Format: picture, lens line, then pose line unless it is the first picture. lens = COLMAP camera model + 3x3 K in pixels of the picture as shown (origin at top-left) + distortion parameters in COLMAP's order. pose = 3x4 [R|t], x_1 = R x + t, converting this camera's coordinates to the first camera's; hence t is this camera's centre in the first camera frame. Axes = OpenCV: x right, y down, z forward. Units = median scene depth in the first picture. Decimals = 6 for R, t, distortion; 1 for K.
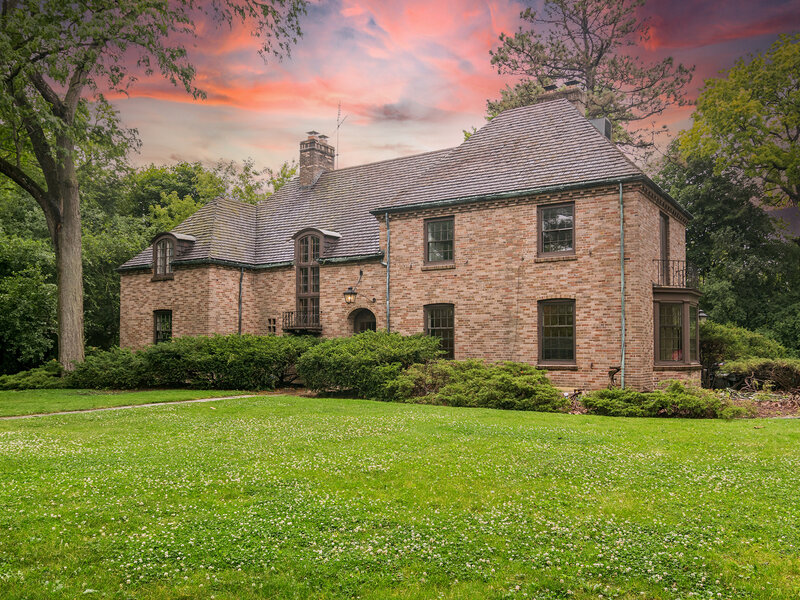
lens RADIAL K [[676.3, 0, 400.0], [0, 676.3, 300.0], [0, 0, 1]] dist [0.007960, 0.002537]
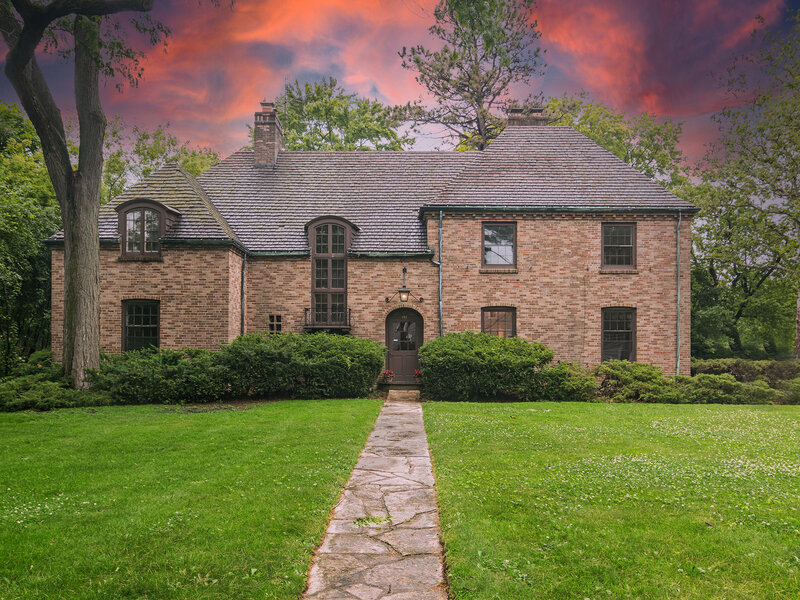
lens RADIAL K [[676.3, 0, 400.0], [0, 676.3, 300.0], [0, 0, 1]] dist [0.007960, 0.002537]
pose [[0.832874, 0.044110, 0.551702, -0.618749], [-0.041124, 0.998996, -0.017790, 0.019512], [-0.551933, -0.007872, 0.833851, 0.229585]]
